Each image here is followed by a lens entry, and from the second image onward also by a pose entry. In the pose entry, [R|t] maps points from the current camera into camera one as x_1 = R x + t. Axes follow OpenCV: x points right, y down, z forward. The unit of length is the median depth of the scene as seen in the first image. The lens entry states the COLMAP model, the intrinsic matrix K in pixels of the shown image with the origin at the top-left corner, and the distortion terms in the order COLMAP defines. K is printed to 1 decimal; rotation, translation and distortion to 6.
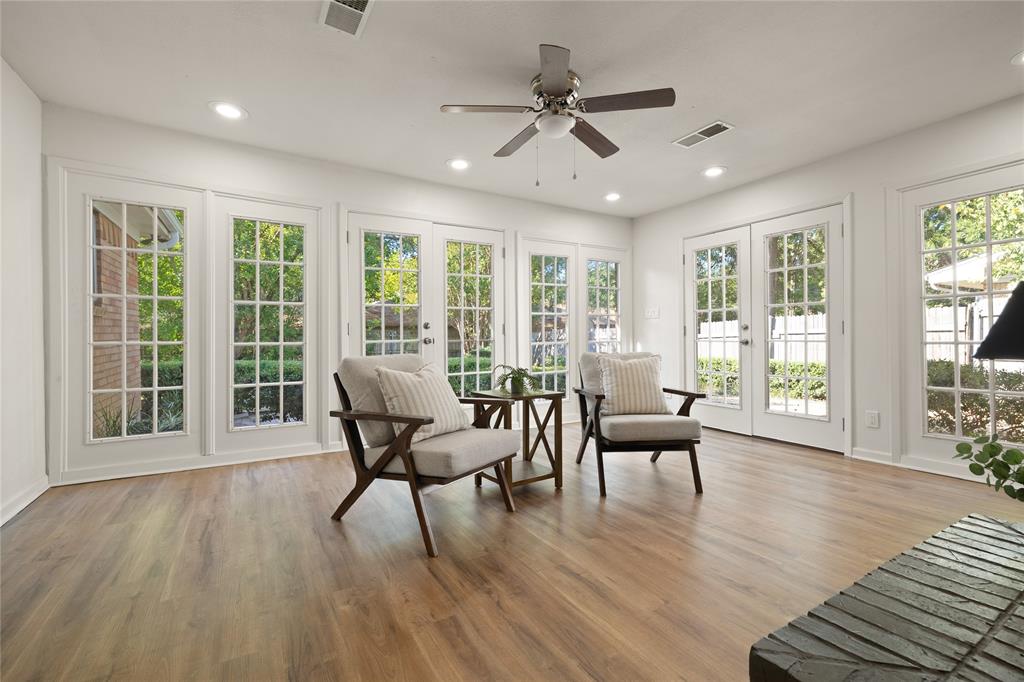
lens RADIAL K [[440.5, 0, 516.1], [0, 440.5, 338.1], [0, 0, 1]] dist [-0.002291, -0.000417]
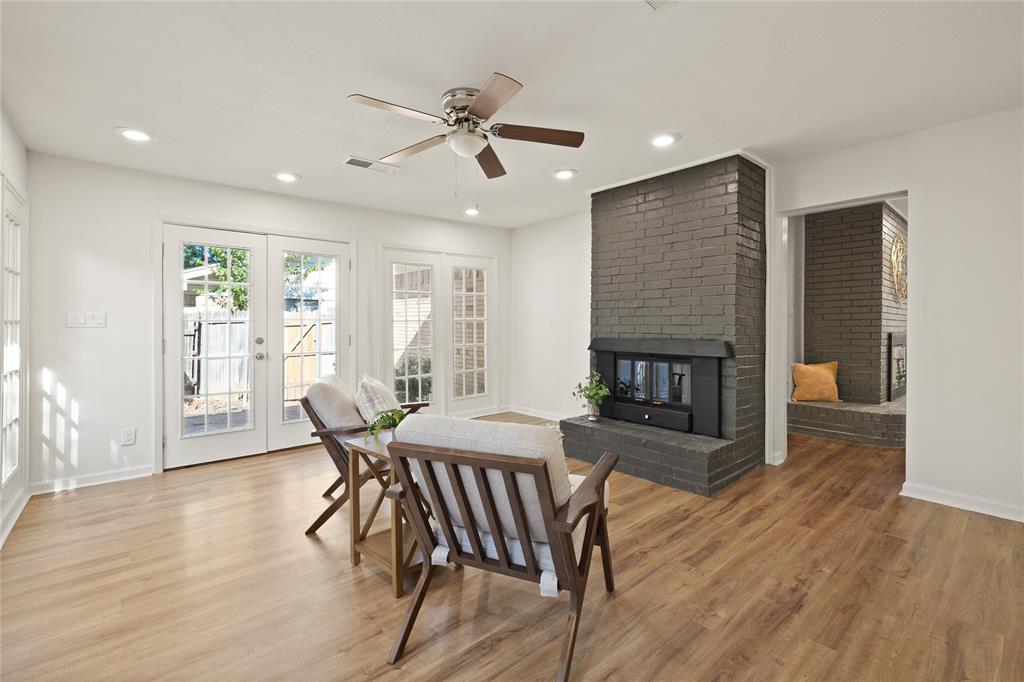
lens RADIAL K [[440.5, 0, 514.1], [0, 440.5, 331.5], [0, 0, 1]] dist [-0.002291, -0.000417]
pose [[-0.164706, 0.000898, 0.986342, -1.414501], [0.003015, 0.999995, -0.000407, -0.118002], [-0.986338, 0.002907, -0.164708, 1.704371]]
